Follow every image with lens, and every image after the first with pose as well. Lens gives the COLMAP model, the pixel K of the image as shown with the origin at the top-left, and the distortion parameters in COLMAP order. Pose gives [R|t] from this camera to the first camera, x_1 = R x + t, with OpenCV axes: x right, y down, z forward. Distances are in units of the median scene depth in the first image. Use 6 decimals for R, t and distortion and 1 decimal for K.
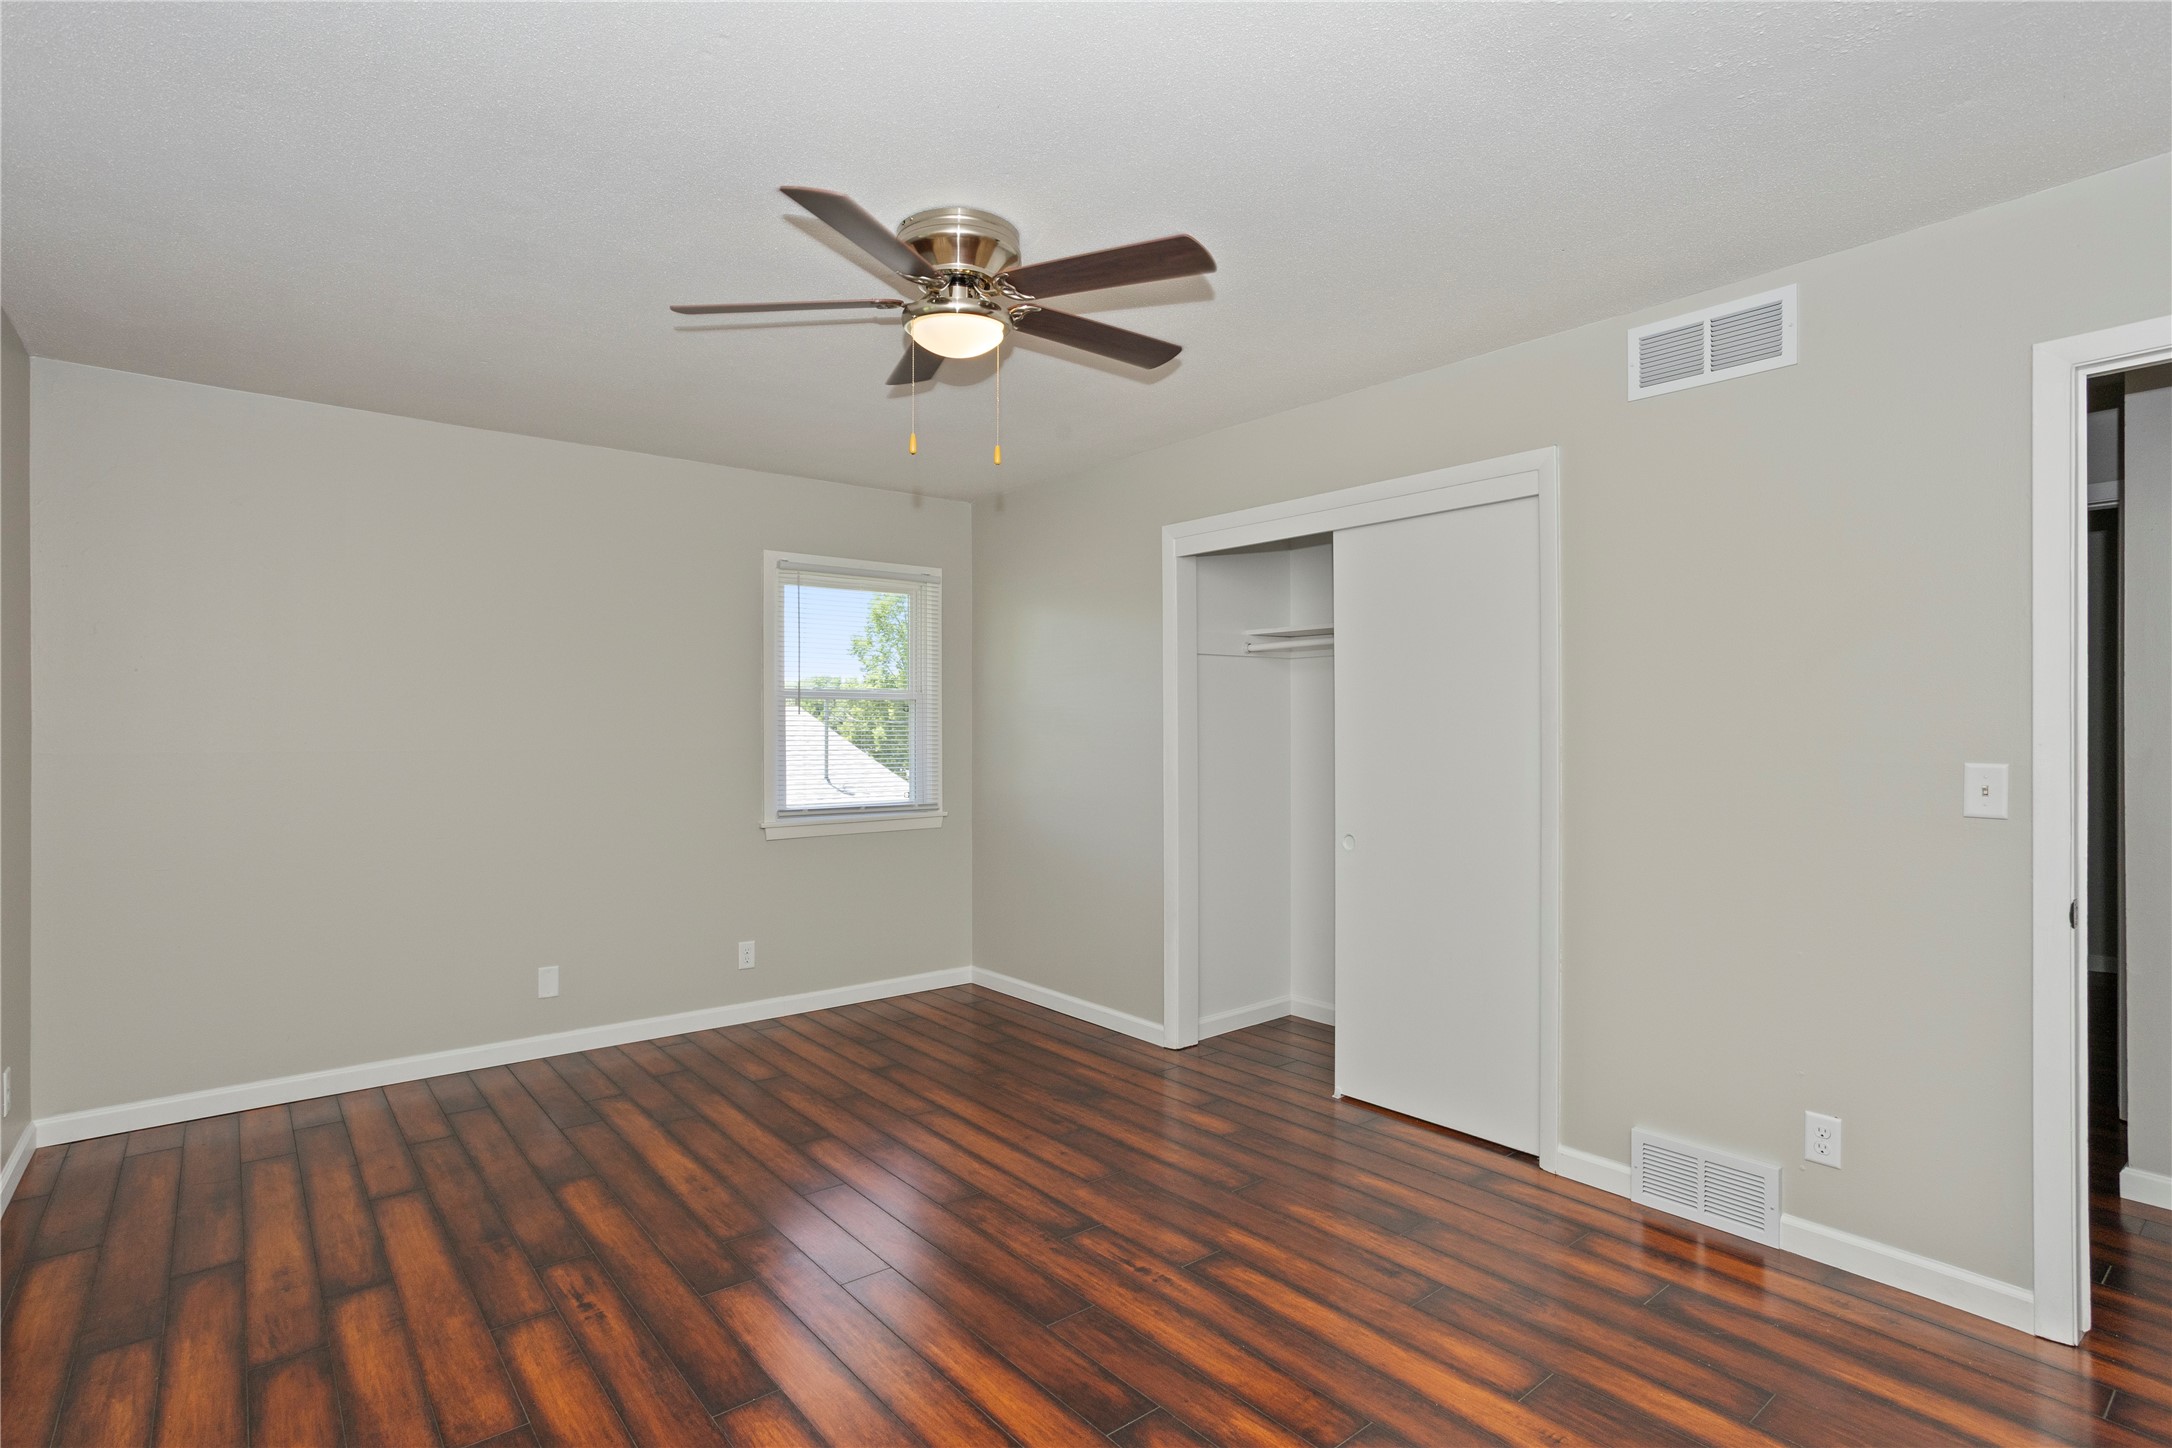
lens RADIAL K [[1072.5, 0, 1075.6], [0, 1072.5, 729.6], [0, 0, 1]] dist [-0.051943, 0.033417]
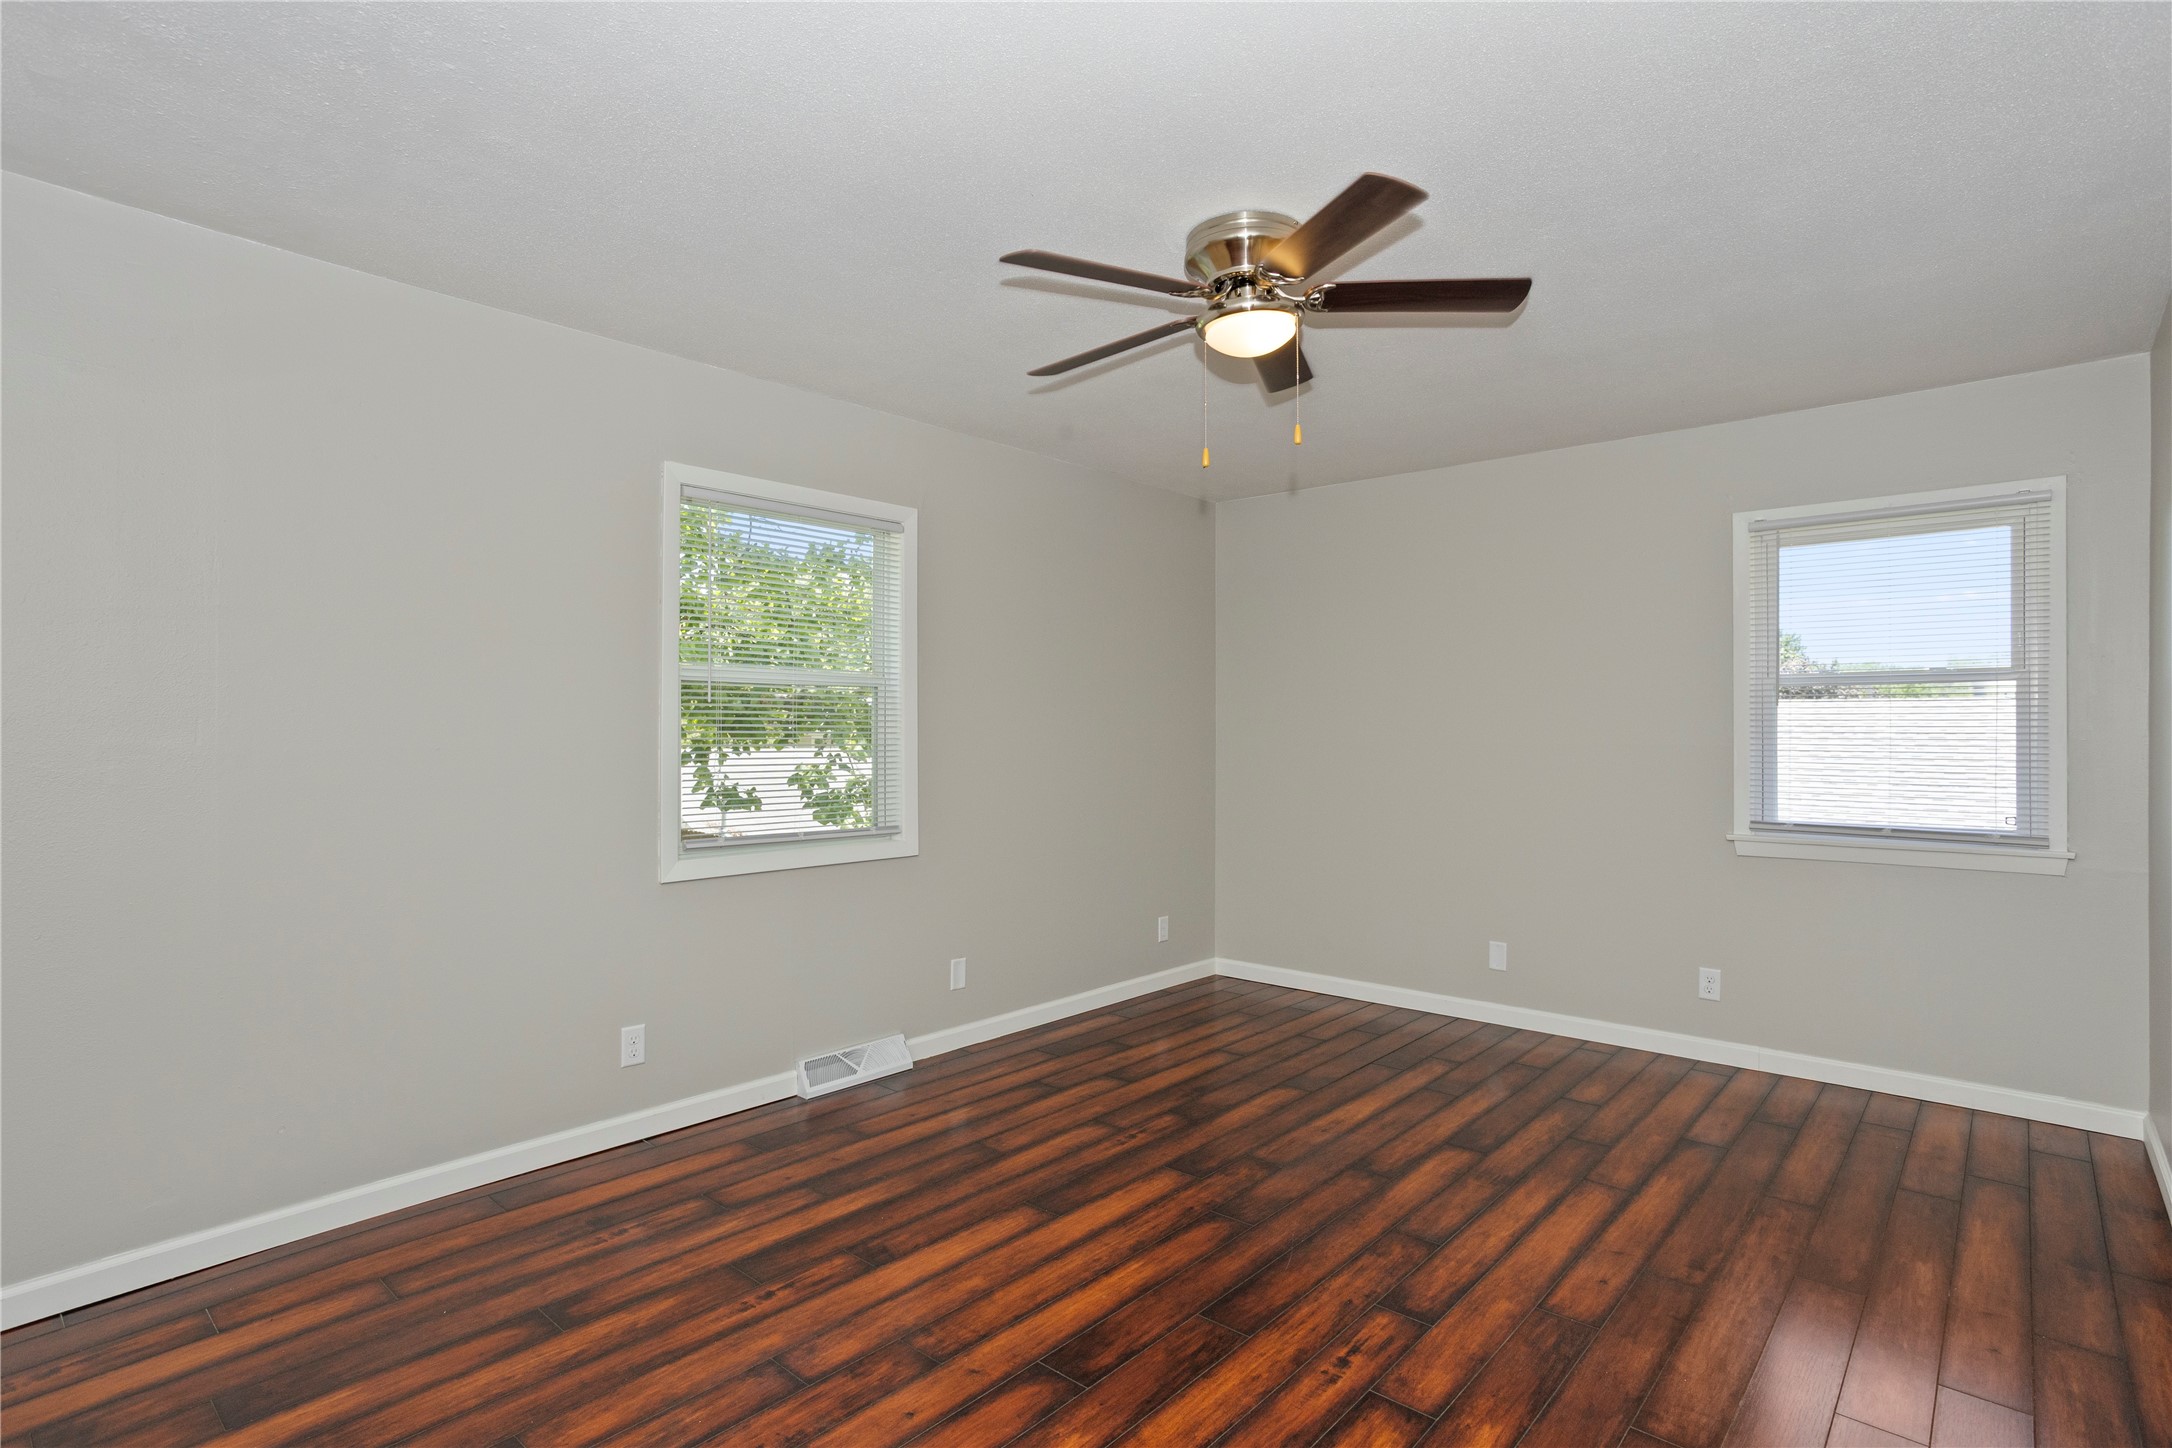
lens RADIAL K [[1072.5, 0, 1075.6], [0, 1072.5, 729.6], [0, 0, 1]] dist [-0.051943, 0.033417]
pose [[0.159815, 0.000384, -0.987147, 0.683959], [-0.002296, 0.999997, 0.000017, 0.008180], [0.987144, 0.002264, 0.159815, 0.527000]]
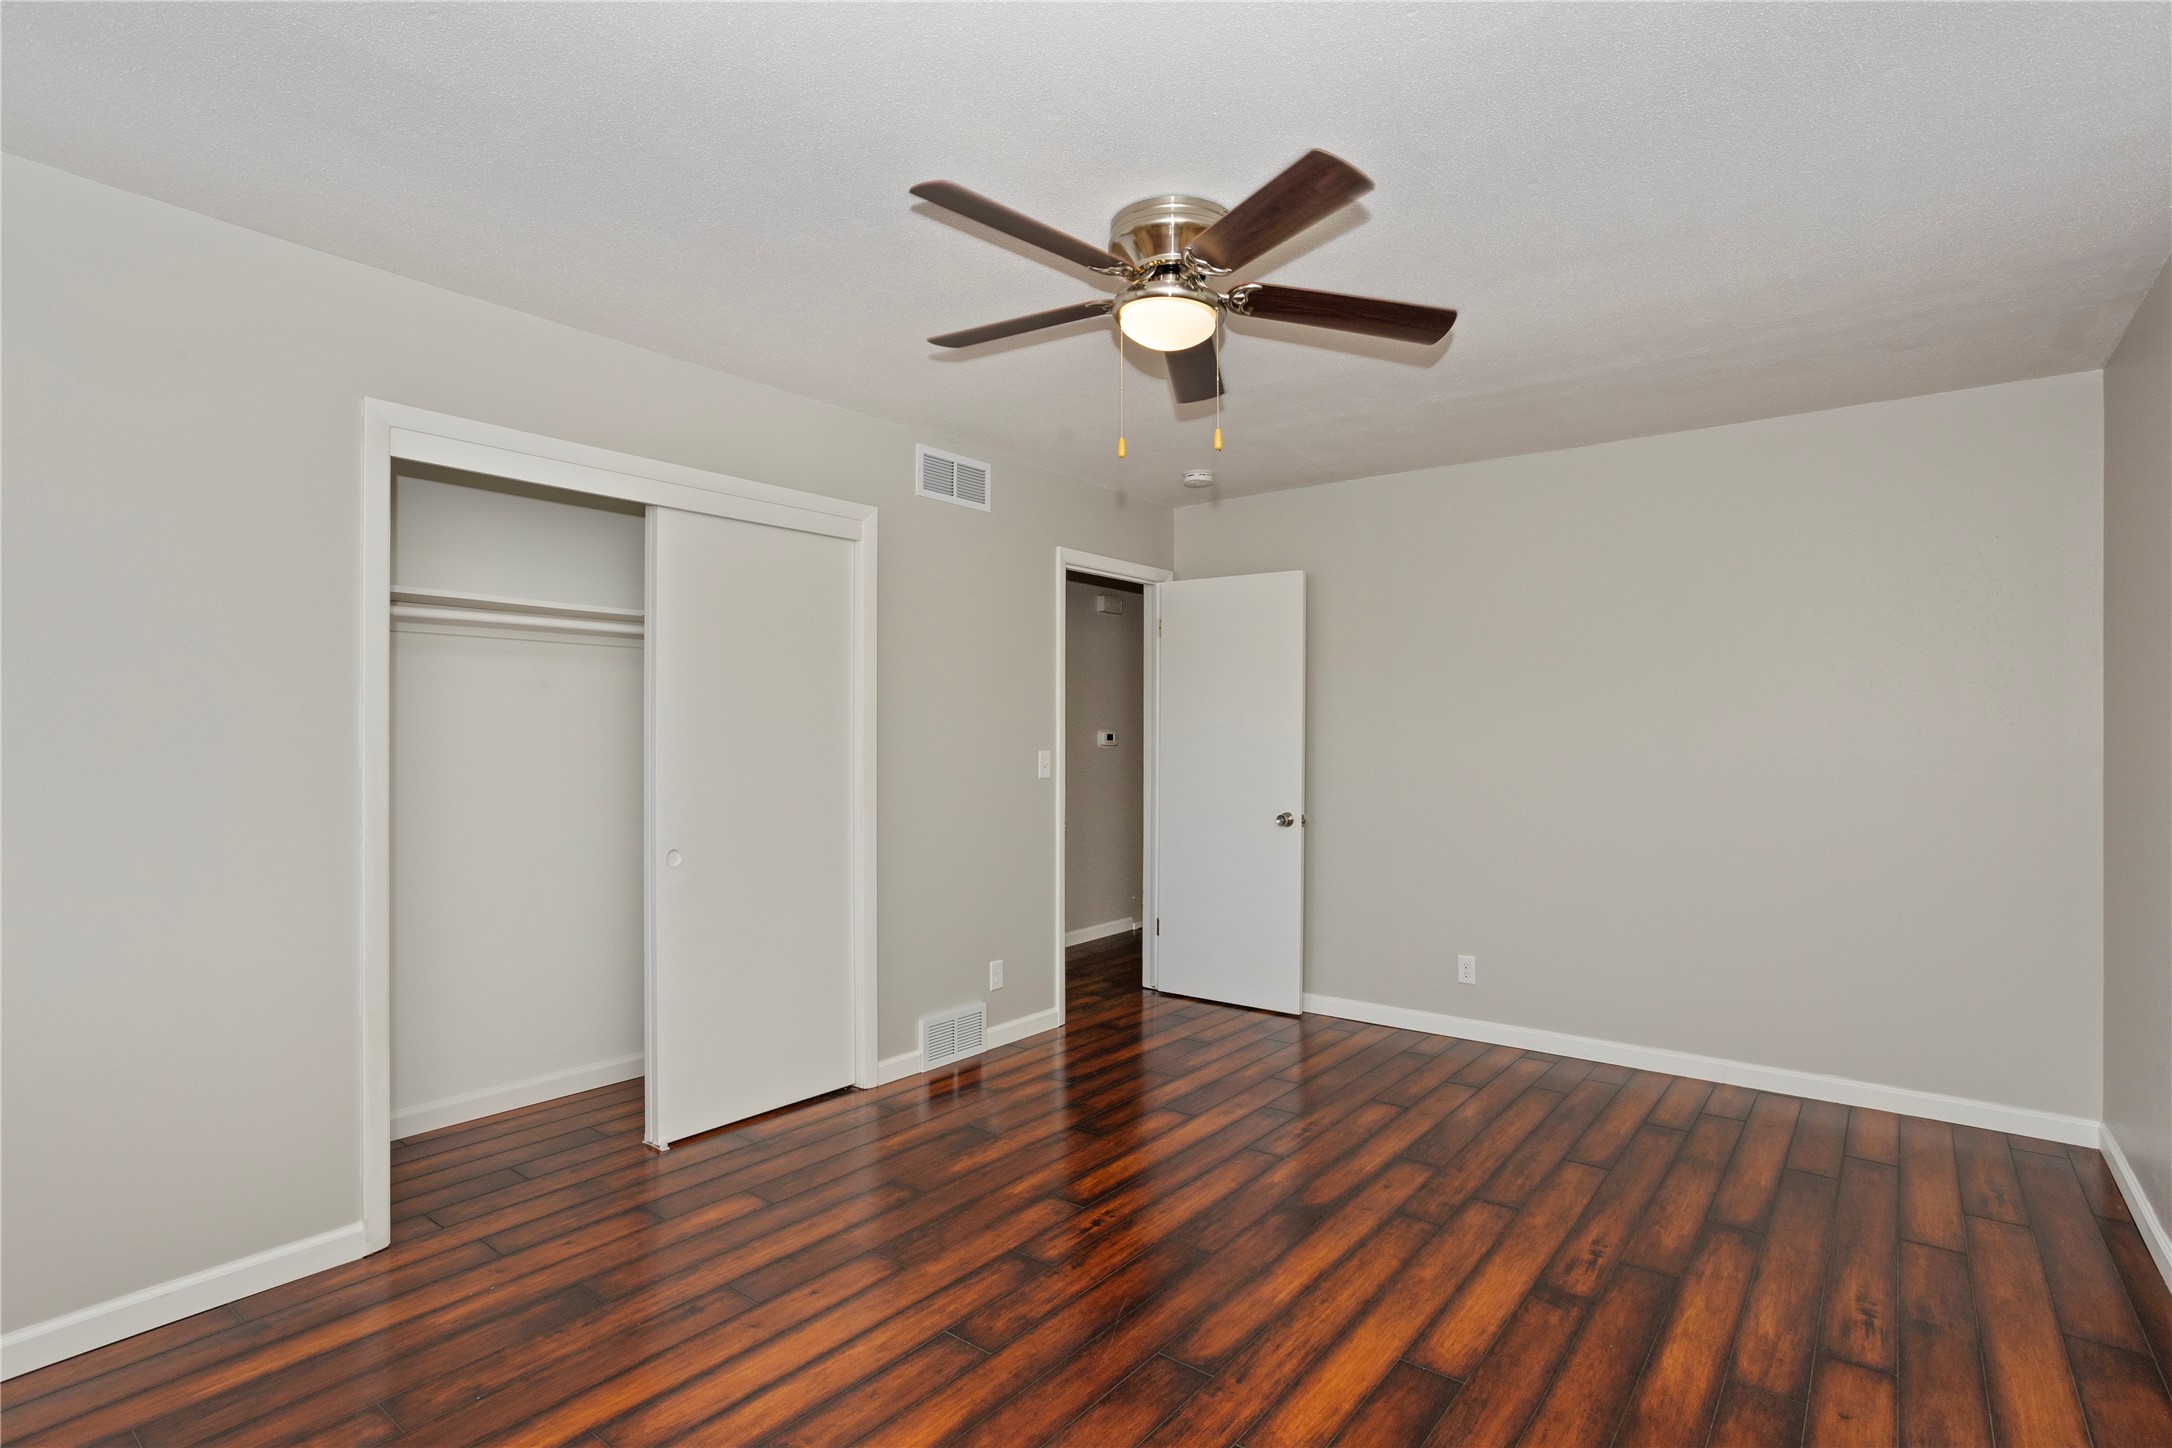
lens RADIAL K [[1070.6, 0, 1082.5], [0, 1070.6, 745.3], [0, 0, 1]] dist [-0.053506, 0.033595]
pose [[-0.225998, -0.007587, 0.974098, -0.804764], [0.000035, 0.999970, 0.007797, 0.003885], [-0.974128, 0.001796, -0.225991, 1.012825]]
